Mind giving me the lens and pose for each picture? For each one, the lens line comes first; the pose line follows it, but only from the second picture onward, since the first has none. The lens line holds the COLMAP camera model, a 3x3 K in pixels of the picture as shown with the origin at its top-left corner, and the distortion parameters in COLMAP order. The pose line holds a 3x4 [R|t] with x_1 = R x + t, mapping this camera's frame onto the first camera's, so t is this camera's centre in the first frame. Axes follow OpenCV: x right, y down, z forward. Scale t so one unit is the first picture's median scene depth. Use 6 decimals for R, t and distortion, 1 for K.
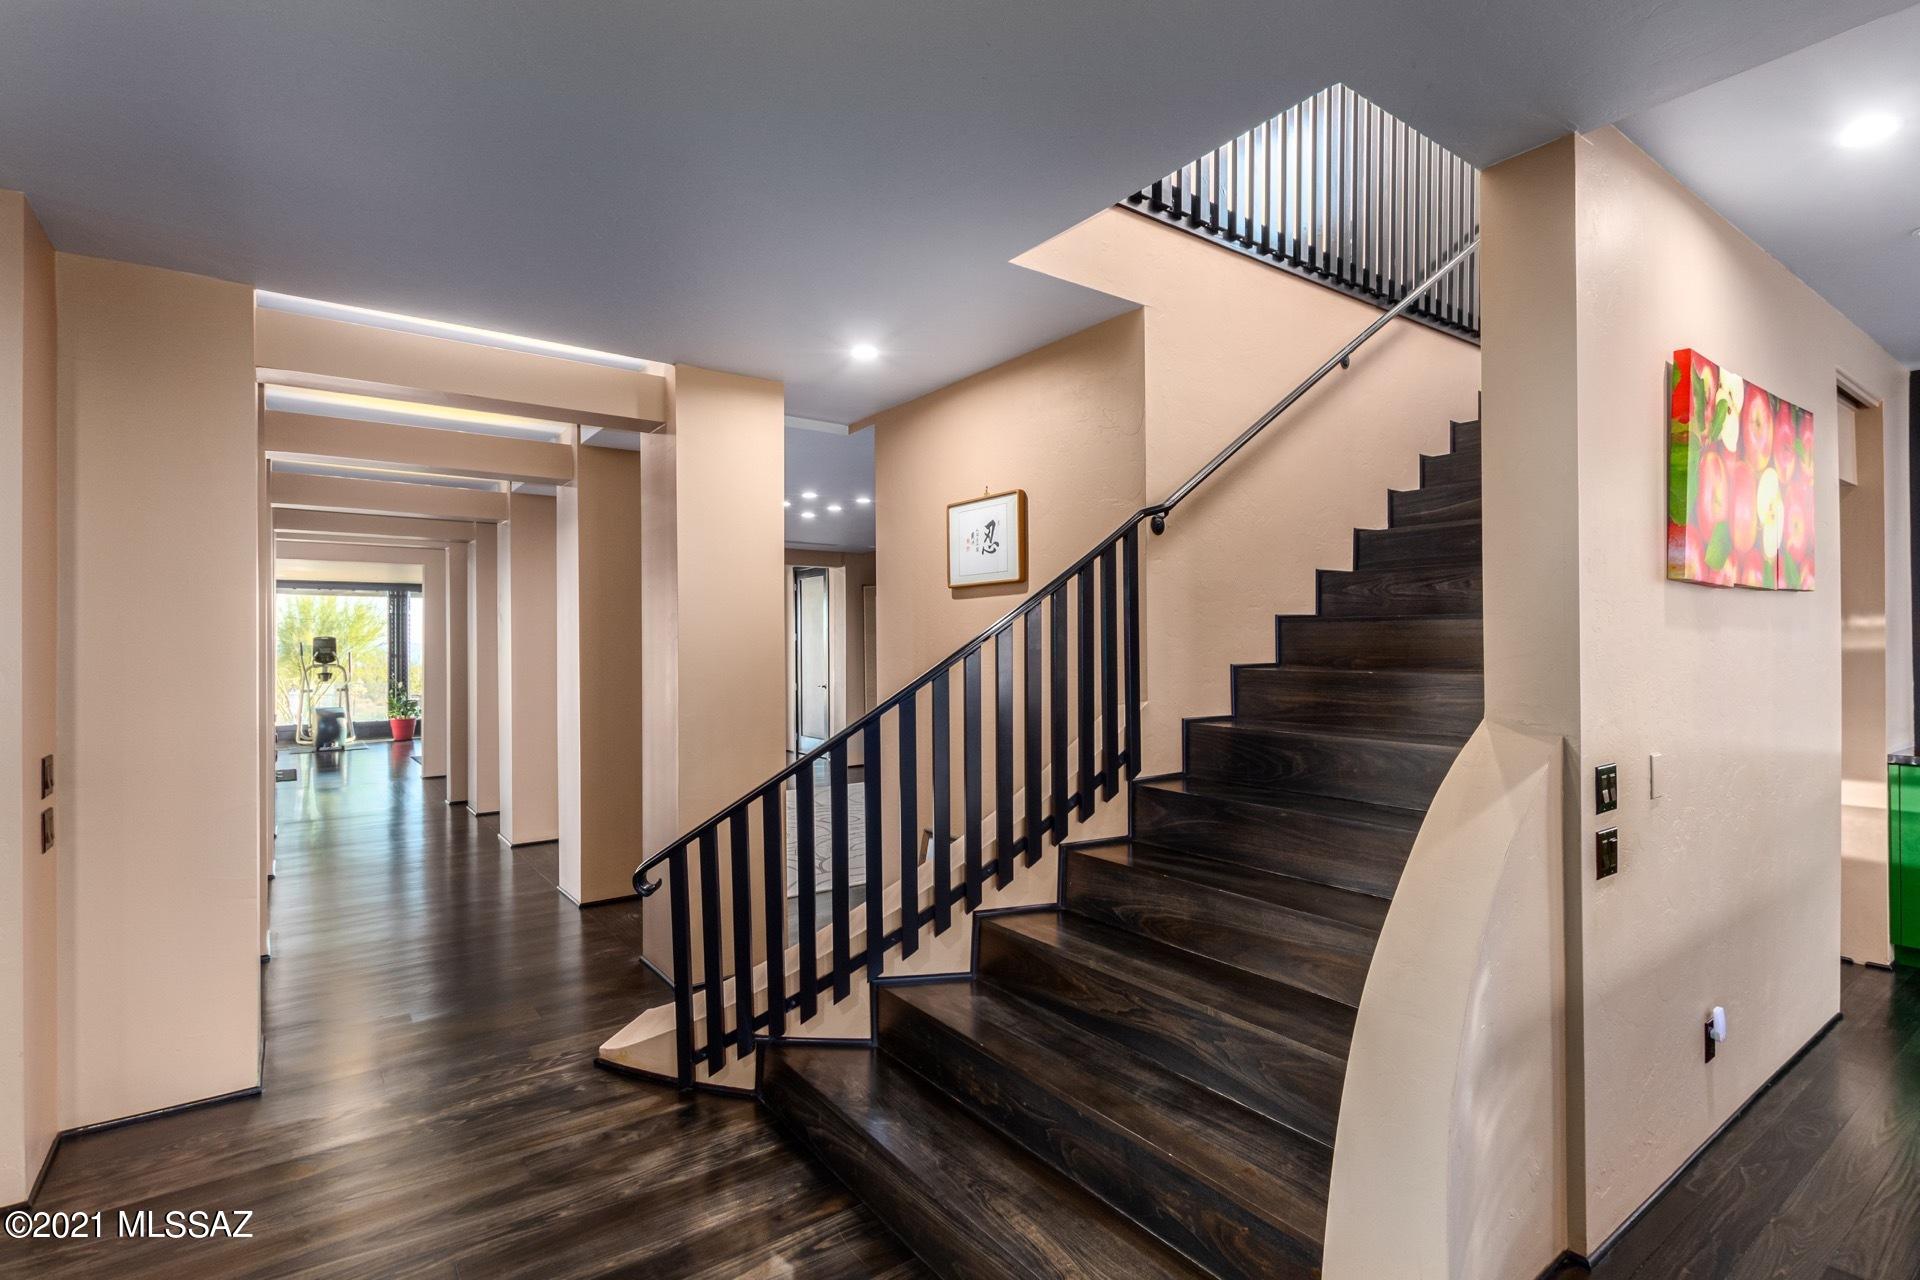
lens RADIAL K [[900.3, 0, 956.1], [0, 900.3, 645.5], [0, 0, 1]] dist [0.008827, -0.001066]
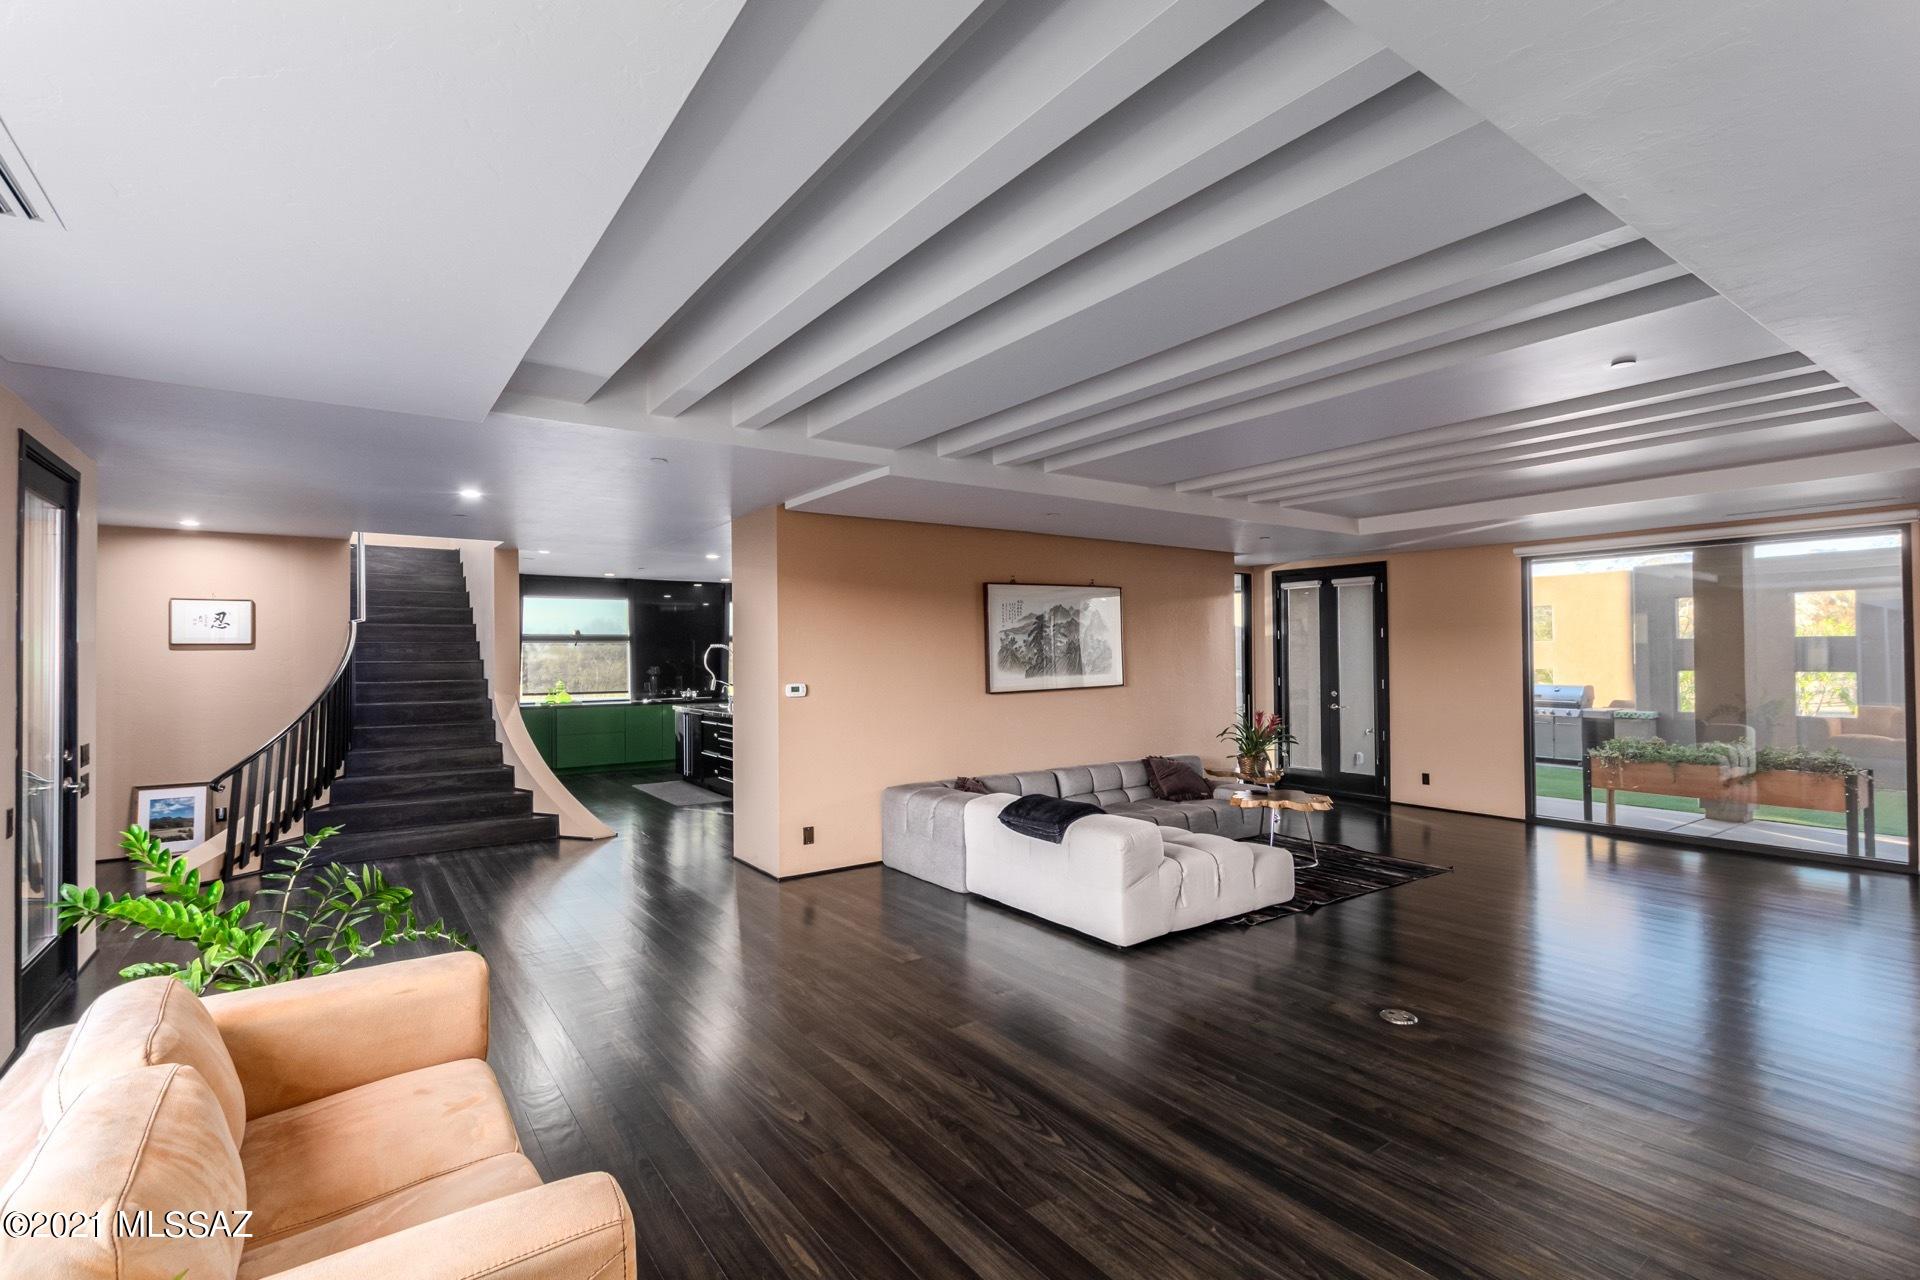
lens RADIAL K [[884.4, 0, 973.7], [0, 884.4, 643.2], [0, 0, 1]] dist [0.004596, 0.000294]
pose [[0.007443, 0.017516, 0.999819, -1.054400], [-0.001333, 0.999846, -0.017507, -0.022467], [-0.999971, -0.001203, 0.007465, -0.359289]]
